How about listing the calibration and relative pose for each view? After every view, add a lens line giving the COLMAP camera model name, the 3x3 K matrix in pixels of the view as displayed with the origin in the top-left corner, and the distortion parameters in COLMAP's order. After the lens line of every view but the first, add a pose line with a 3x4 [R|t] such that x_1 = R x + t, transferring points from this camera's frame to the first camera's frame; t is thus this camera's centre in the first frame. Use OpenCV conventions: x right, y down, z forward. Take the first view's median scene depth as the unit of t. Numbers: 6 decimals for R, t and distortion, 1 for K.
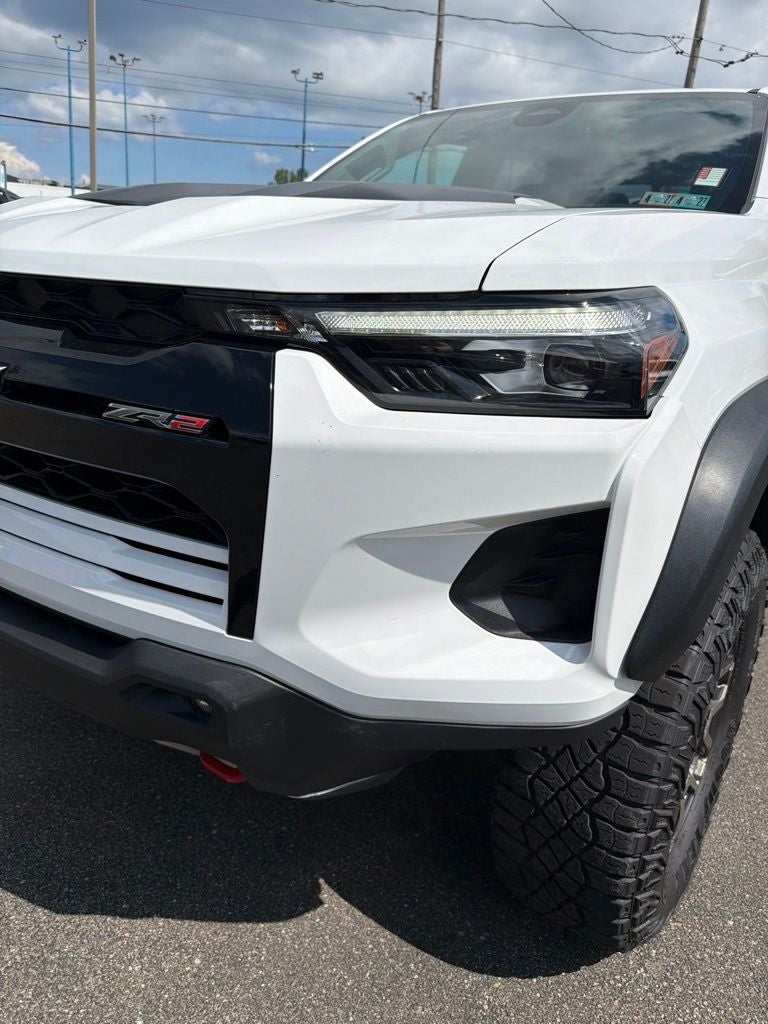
lens RADIAL K [[718.4, 0, 373.8], [0, 718.4, 513.2], [0, 0, 1]] dist [0.029511, -0.044639]
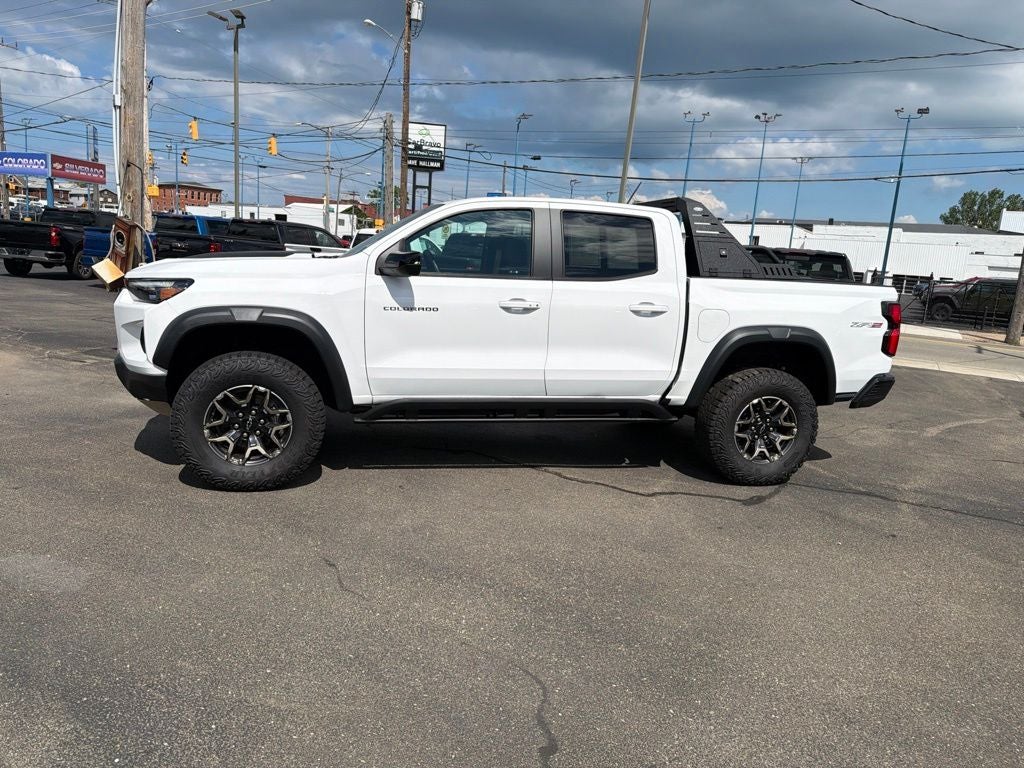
lens RADIAL K [[723.2, 0, 509.4], [0, 723.2, 387.3], [0, 0, 1]] dist [0.040330, -0.048359]
pose [[0.762111, 0.095697, -0.640335, 4.023233], [-0.219241, 0.968731, -0.116160, 0.353166], [0.609196, 0.228915, 0.759261, -0.952737]]
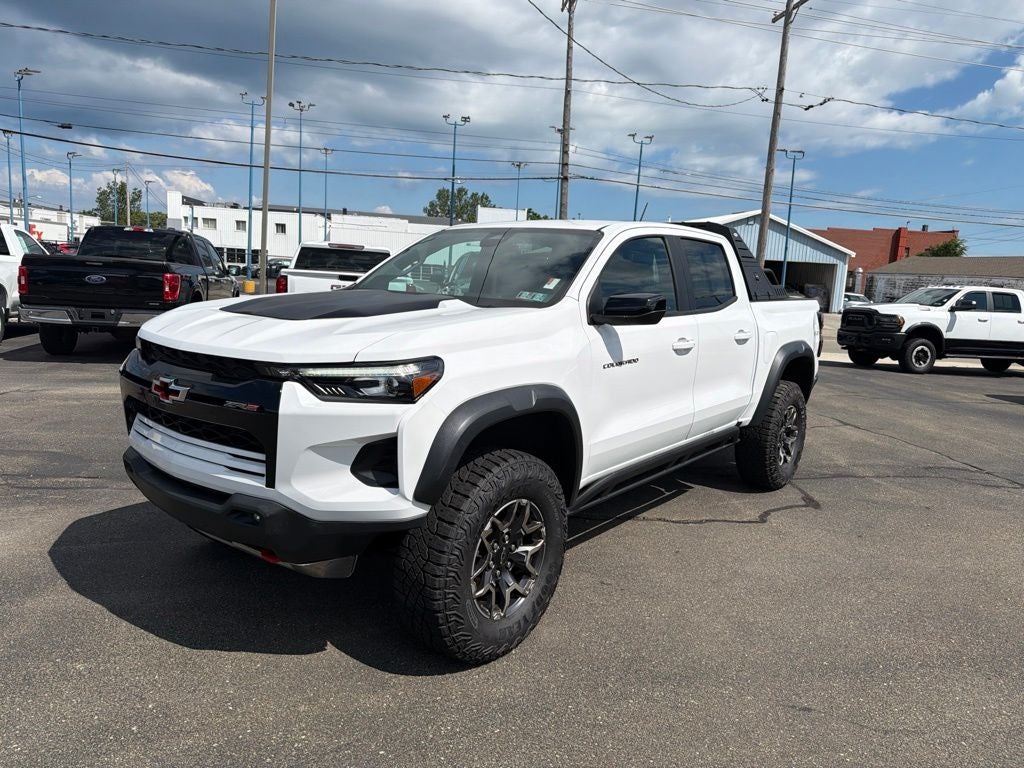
lens RADIAL K [[723.2, 0, 501.0], [0, 723.2, 388.5], [0, 0, 1]] dist [0.040330, -0.048359]
pose [[0.998718, -0.011292, -0.049335, 0.734376], [0.002859, 0.985824, -0.167761, 0.241412], [0.050530, 0.167405, 0.984593, -1.514118]]
